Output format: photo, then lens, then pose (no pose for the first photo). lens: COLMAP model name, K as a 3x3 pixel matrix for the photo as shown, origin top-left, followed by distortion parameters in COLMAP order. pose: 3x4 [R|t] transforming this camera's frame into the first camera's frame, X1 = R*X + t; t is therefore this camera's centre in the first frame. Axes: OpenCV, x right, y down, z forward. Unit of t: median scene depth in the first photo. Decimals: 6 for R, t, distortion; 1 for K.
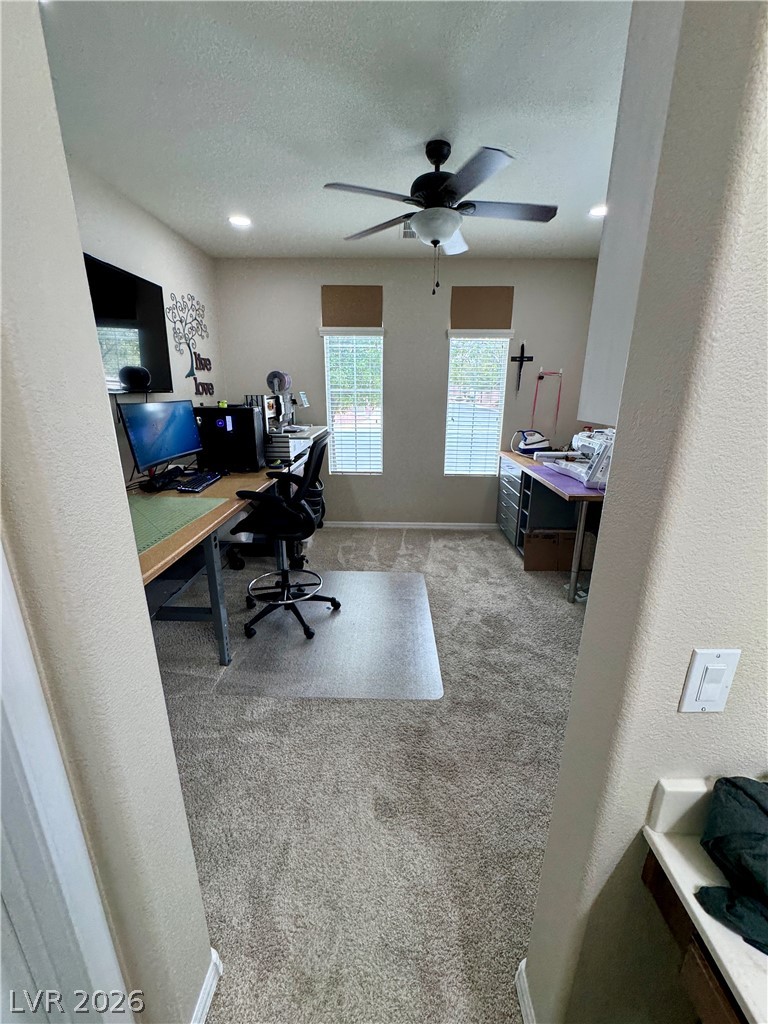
lens RADIAL K [[408.1, 0, 384.0], [0, 408.1, 512.0], [0, 0, 1]] dist [0.000339, 0.000020]
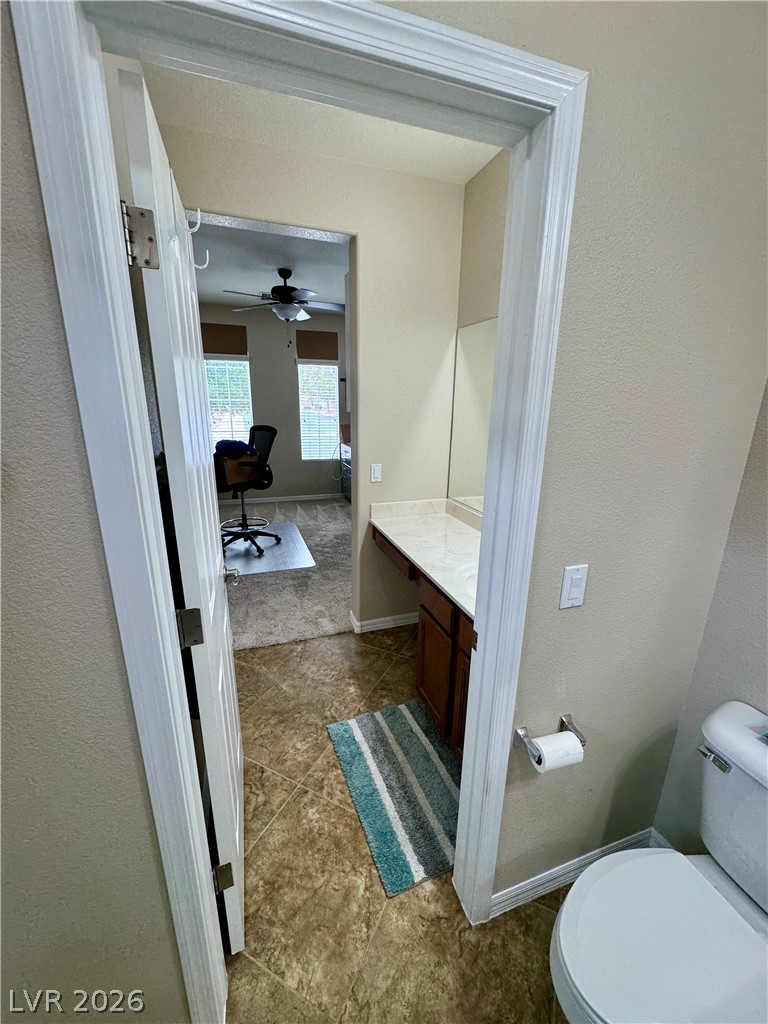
lens RADIAL K [[408.1, 0, 384.0], [0, 408.1, 512.0], [0, 0, 1]] dist [0.000339, 0.000020]
pose [[0.937182, -0.086148, 0.338035, -0.090373], [0.092626, 0.995696, -0.003047, 0.134393], [-0.336318, 0.034167, 0.941128, -0.470581]]
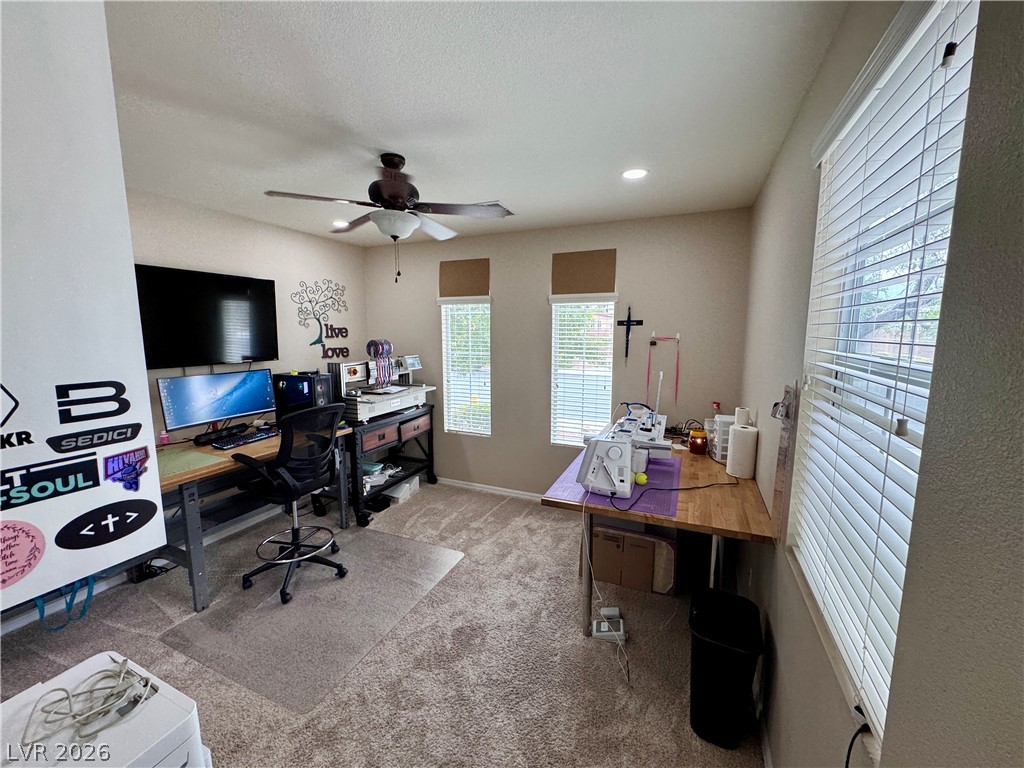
lens RADIAL K [[408.1, 0, 512.0], [0, 408.1, 384.0], [0, 0, 1]] dist [0.000339, 0.000020]
pose [[0.922904, 0.044223, -0.382481, 0.475375], [-0.105198, 0.984547, -0.140003, -0.098753], [0.370379, 0.169446, 0.913295, 0.123308]]
